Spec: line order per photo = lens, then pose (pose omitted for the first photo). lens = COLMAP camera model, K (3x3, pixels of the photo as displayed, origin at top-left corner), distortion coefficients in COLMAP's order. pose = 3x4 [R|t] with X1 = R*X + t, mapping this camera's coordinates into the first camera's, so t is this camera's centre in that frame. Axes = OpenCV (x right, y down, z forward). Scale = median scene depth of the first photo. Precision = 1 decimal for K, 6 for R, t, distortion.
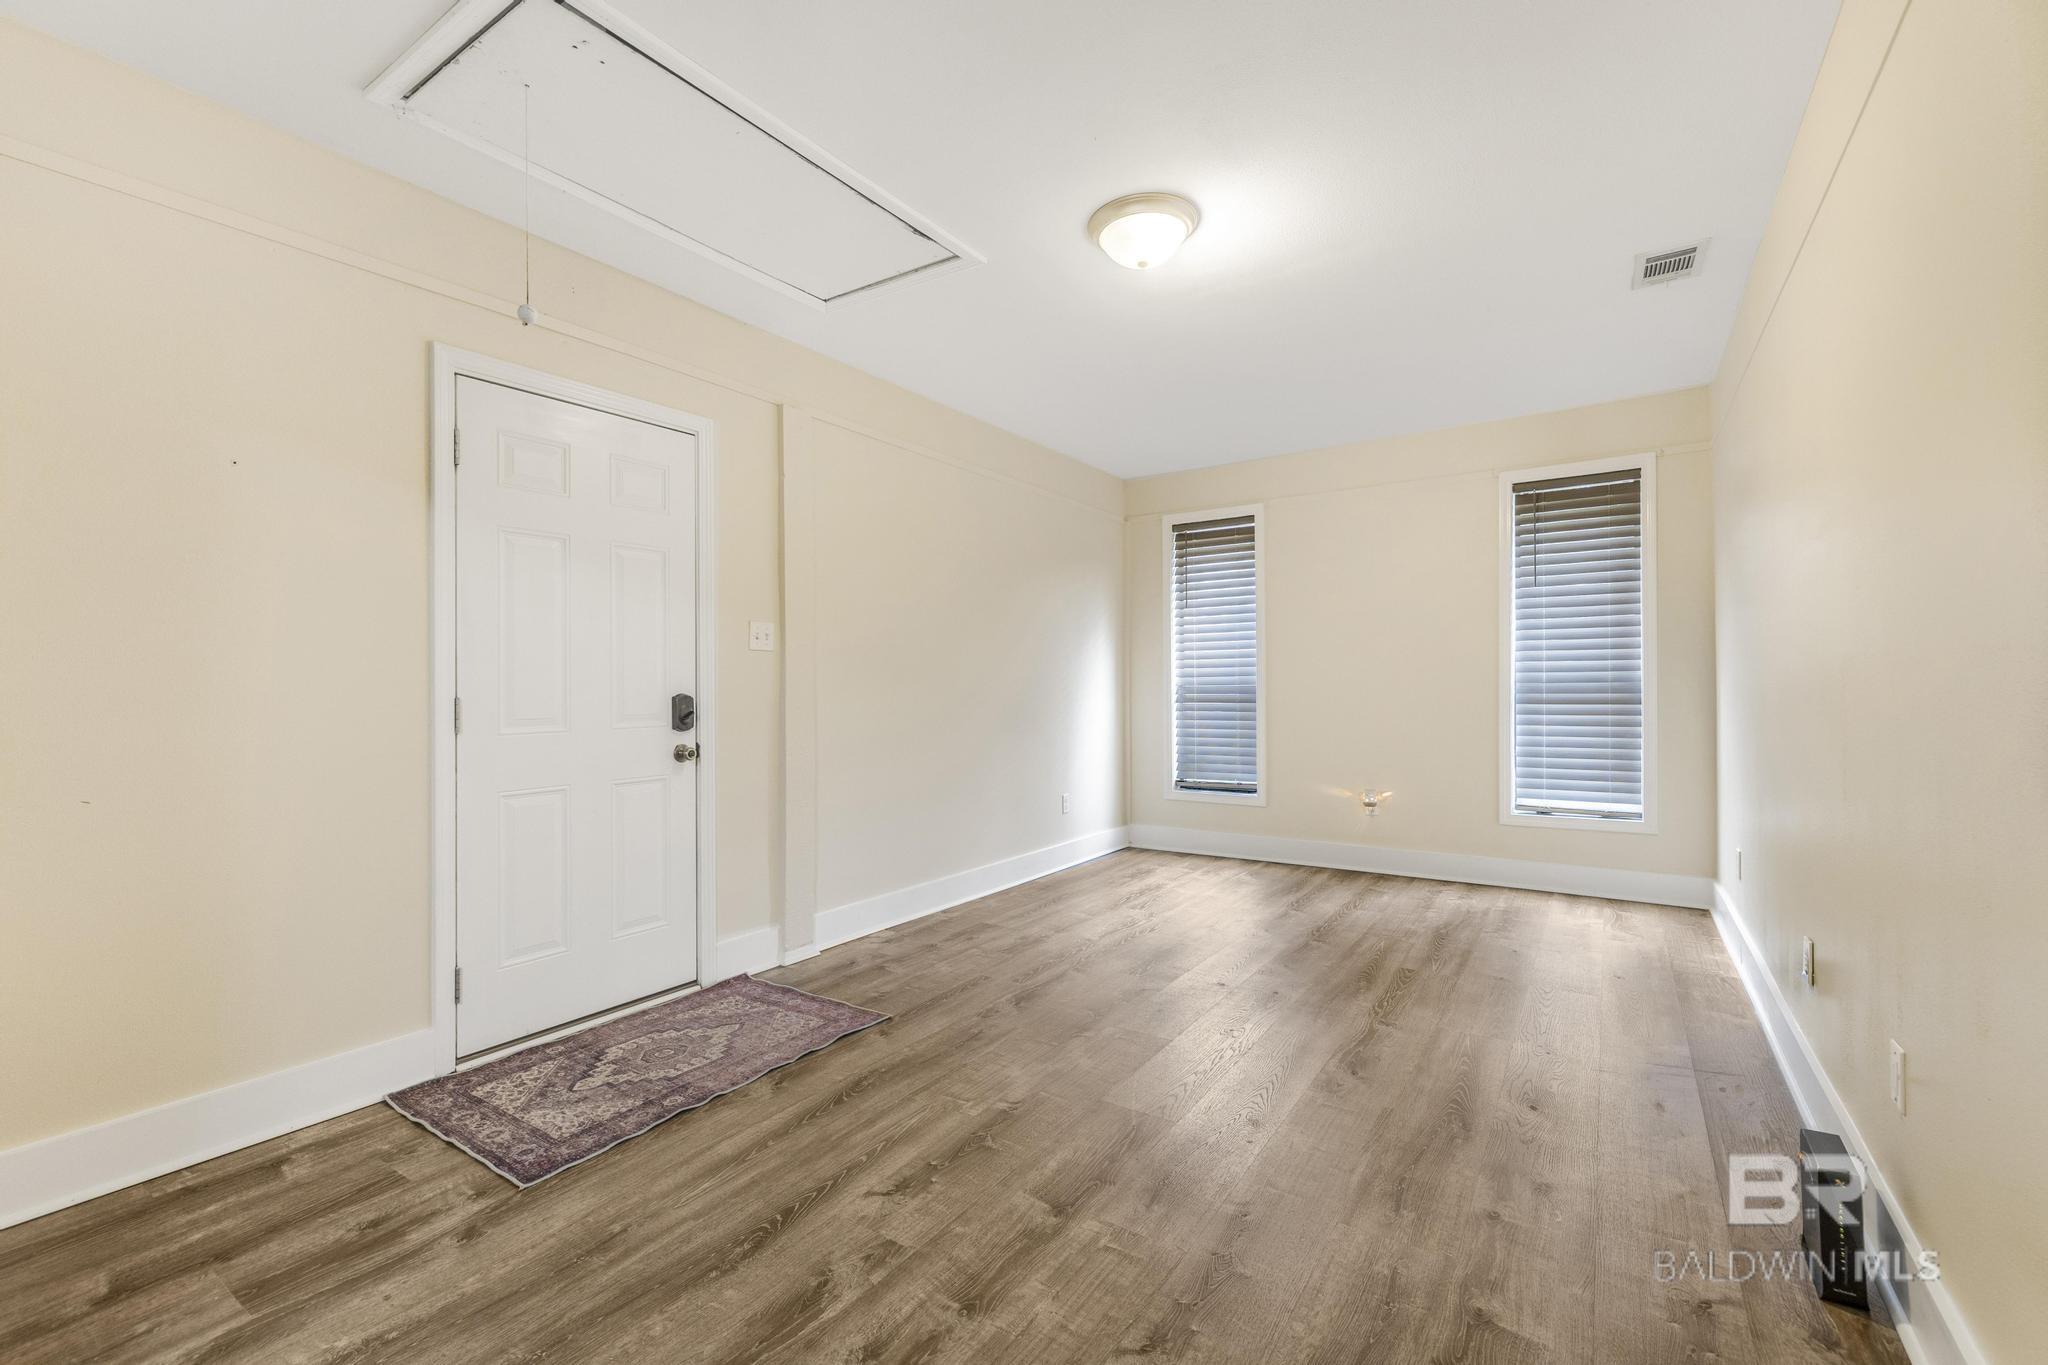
lens RADIAL K [[865.1, 0, 1025.6], [0, 865.1, 678.4], [0, 0, 1]] dist [0.002858, -0.000139]
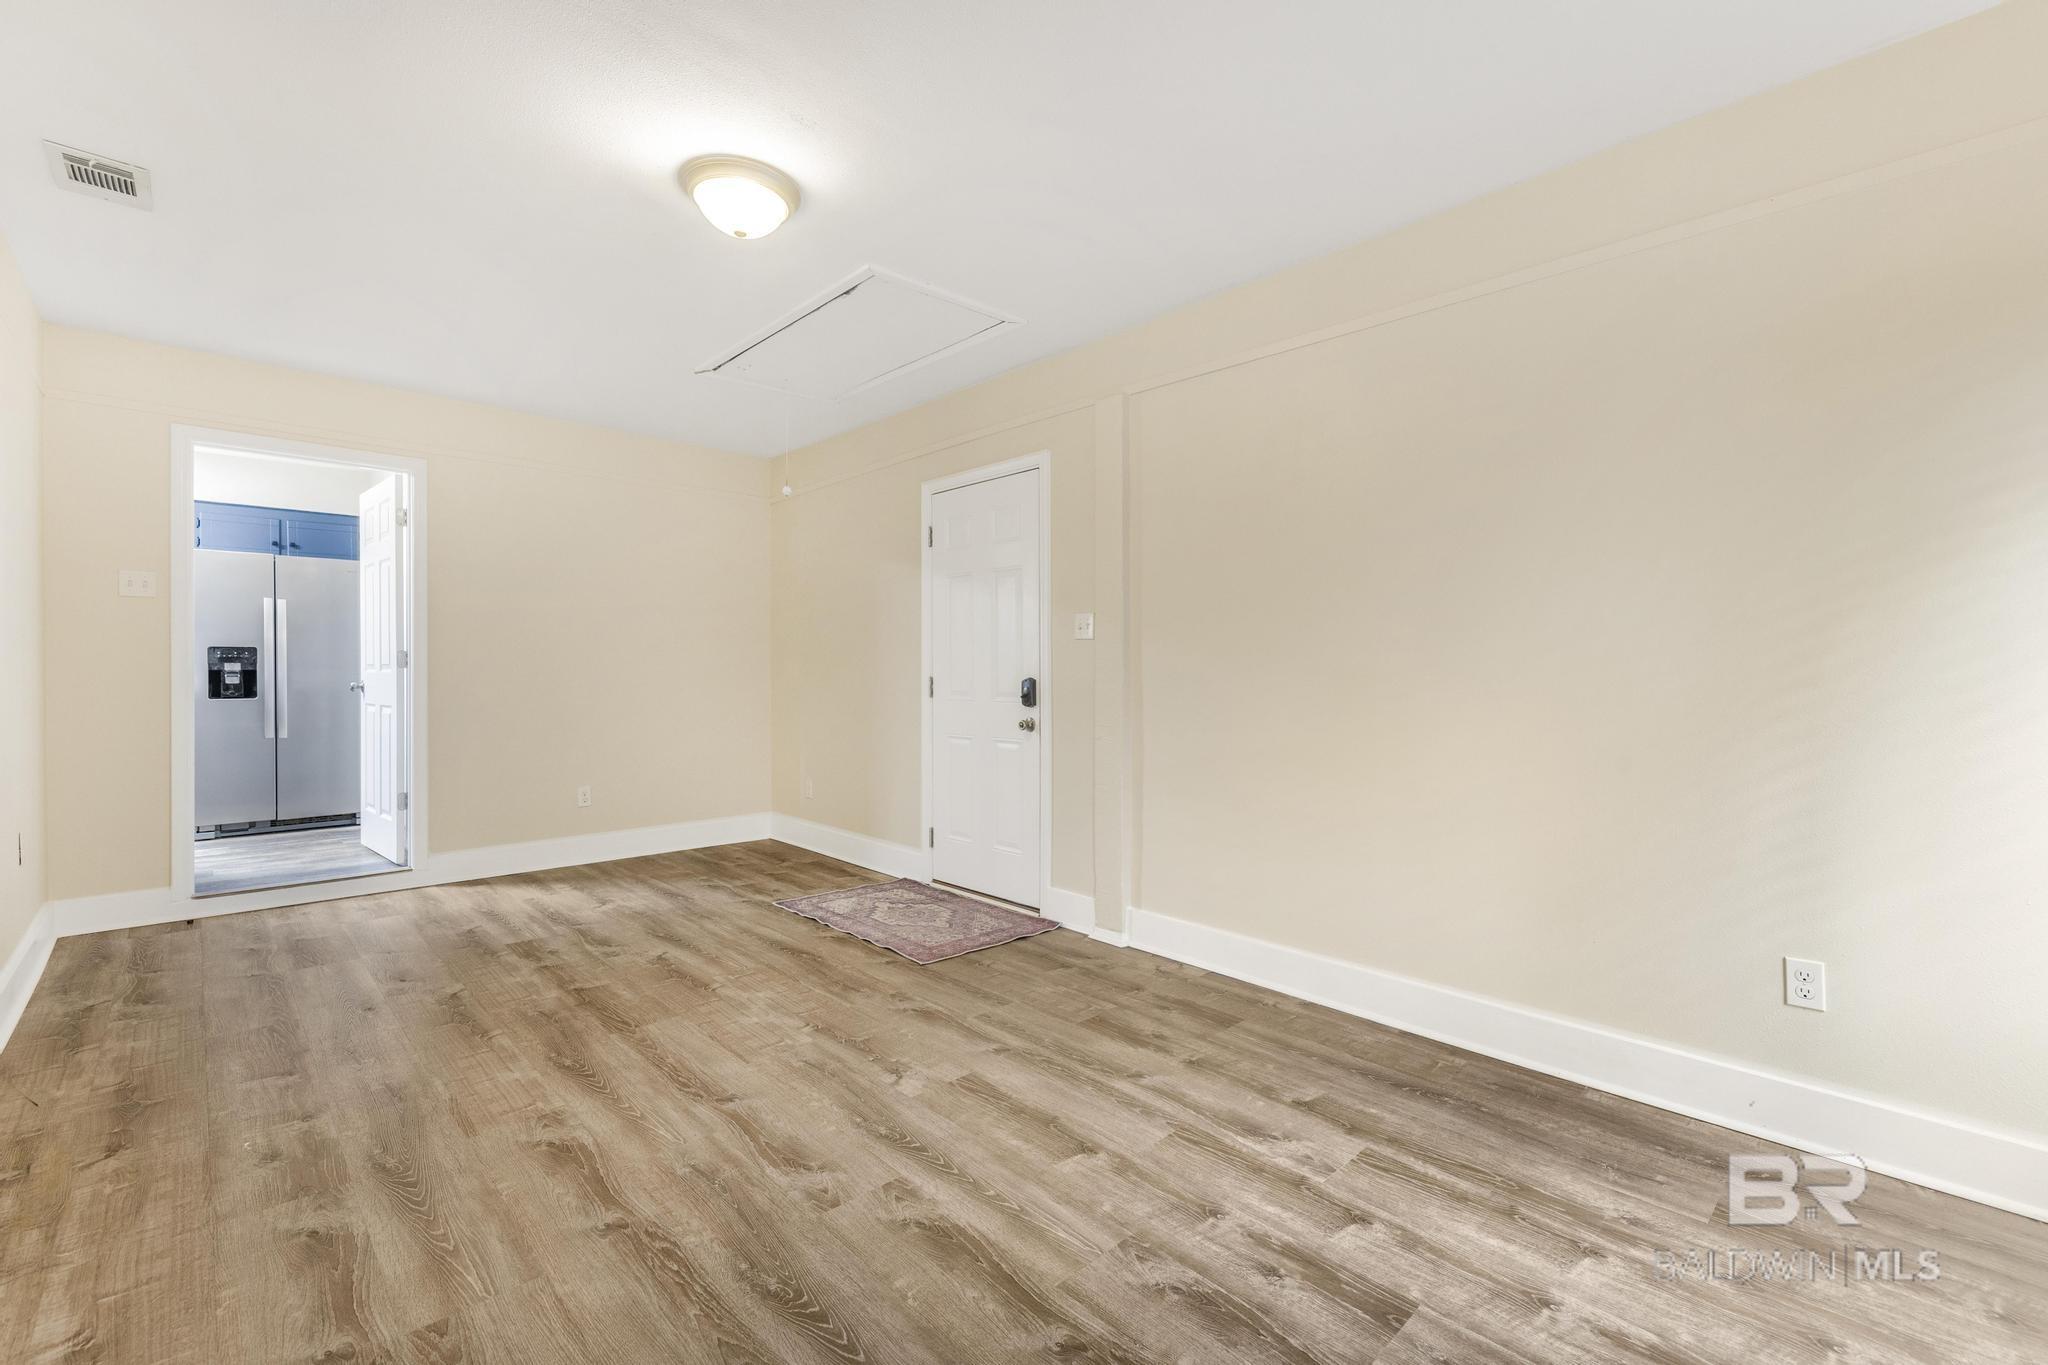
lens RADIAL K [[865.1, 0, 1019.7], [0, 865.1, 679.8], [0, 0, 1]] dist [0.002858, -0.000139]
pose [[-0.211407, 0.015343, -0.977278, 1.033308], [0.004269, 0.999882, 0.014775, 0.001953], [0.977389, -0.001048, -0.211448, 1.533483]]
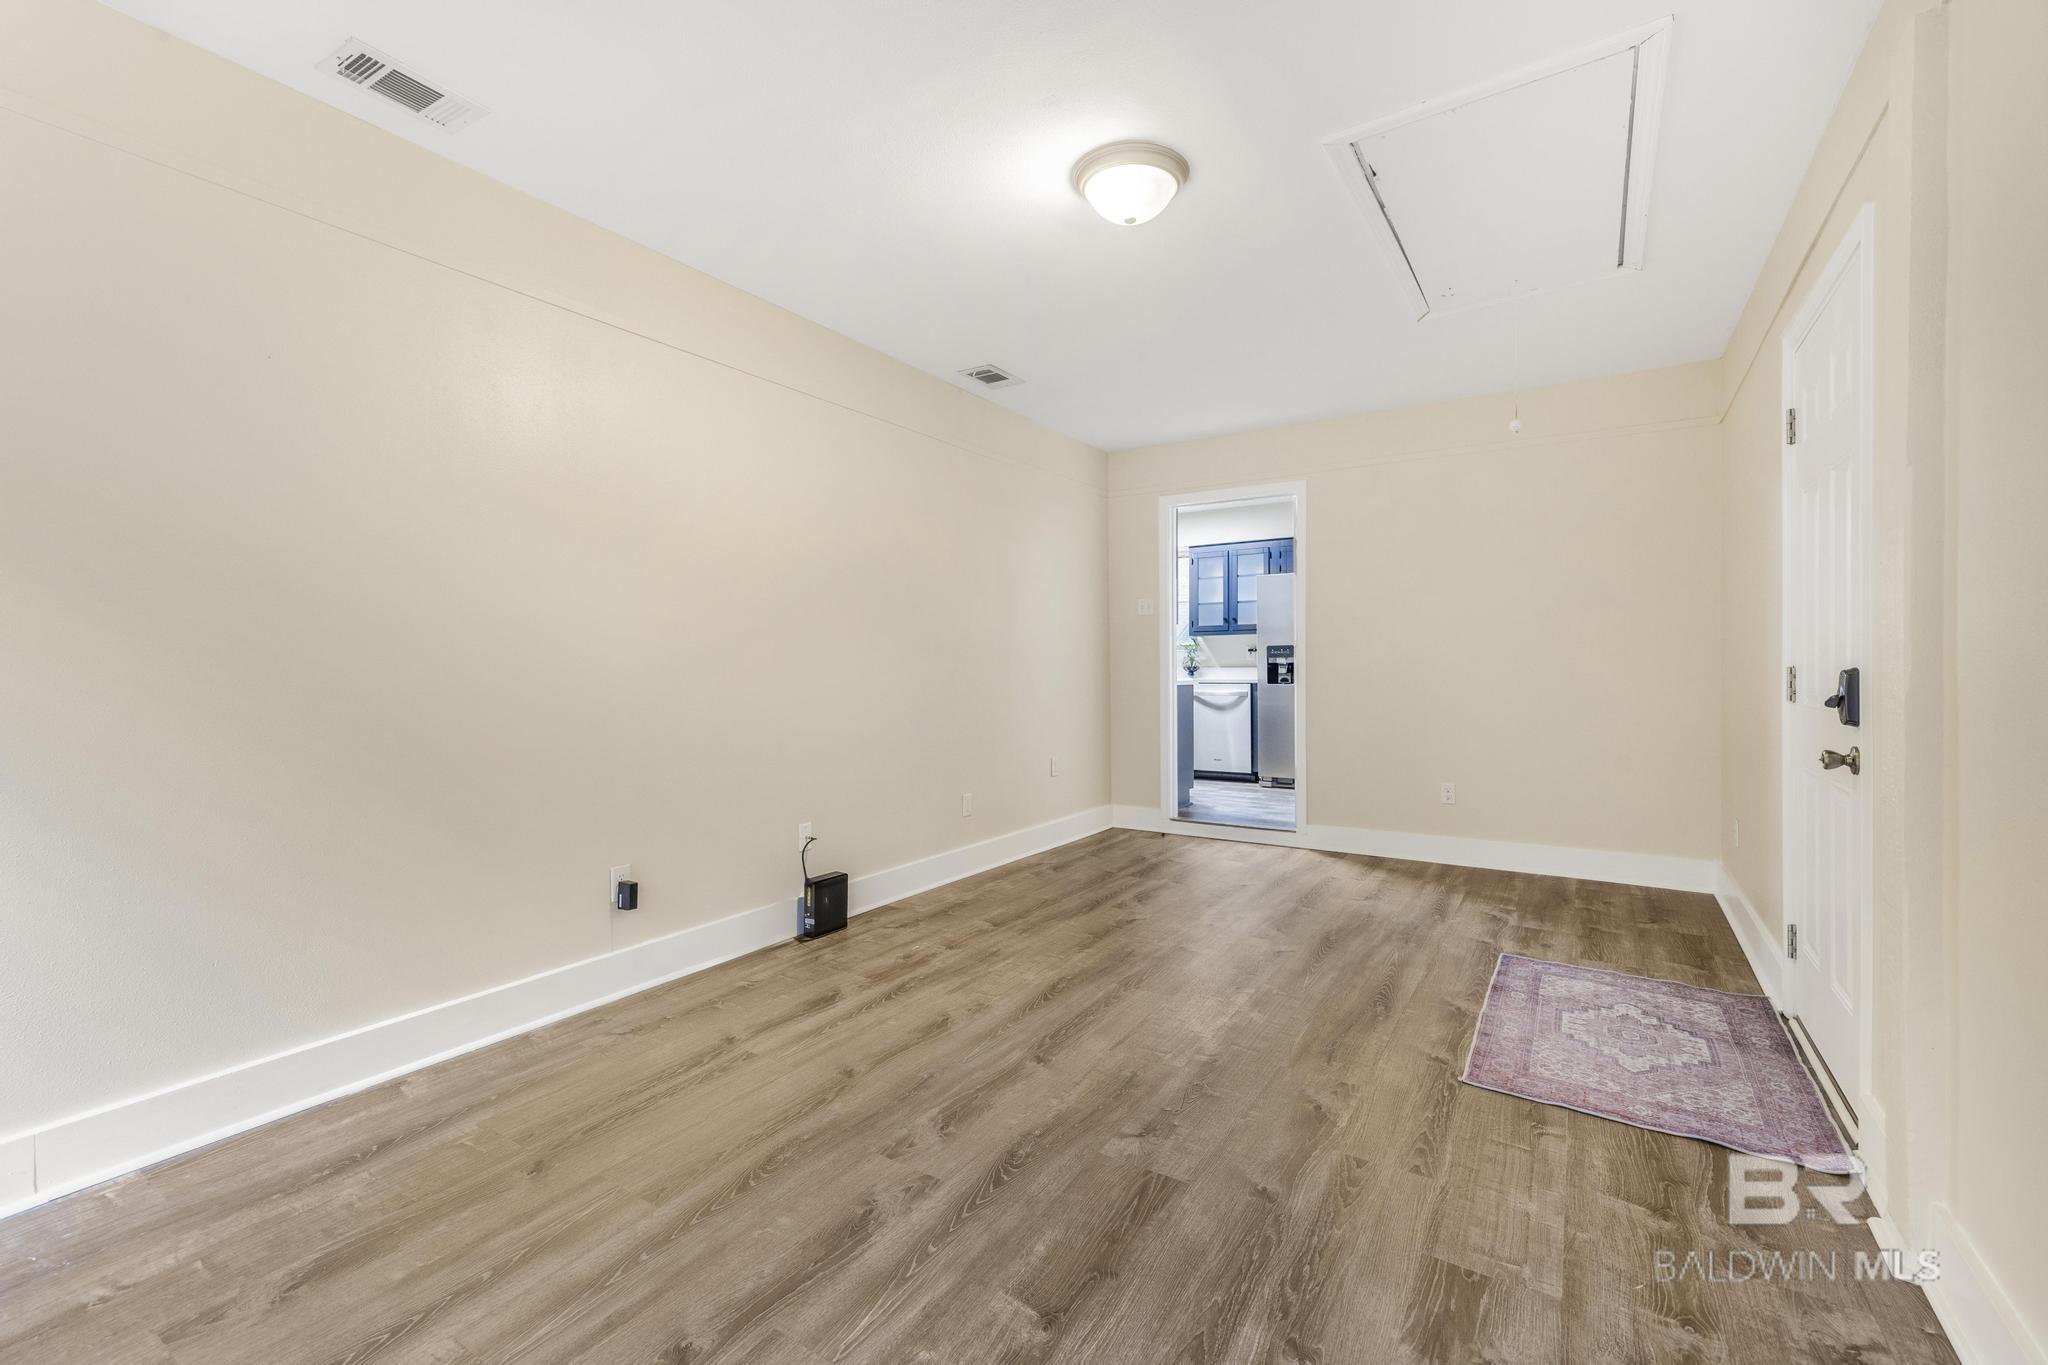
lens RADIAL K [[865.1, 0, 1029.0], [0, 865.1, 677.4], [0, 0, 1]] dist [0.002858, -0.000139]
pose [[-0.999582, 0.012534, -0.026070, 0.283747], [0.012336, 0.999894, 0.007730, 0.015714], [0.026164, 0.007405, -0.999630, 1.989823]]
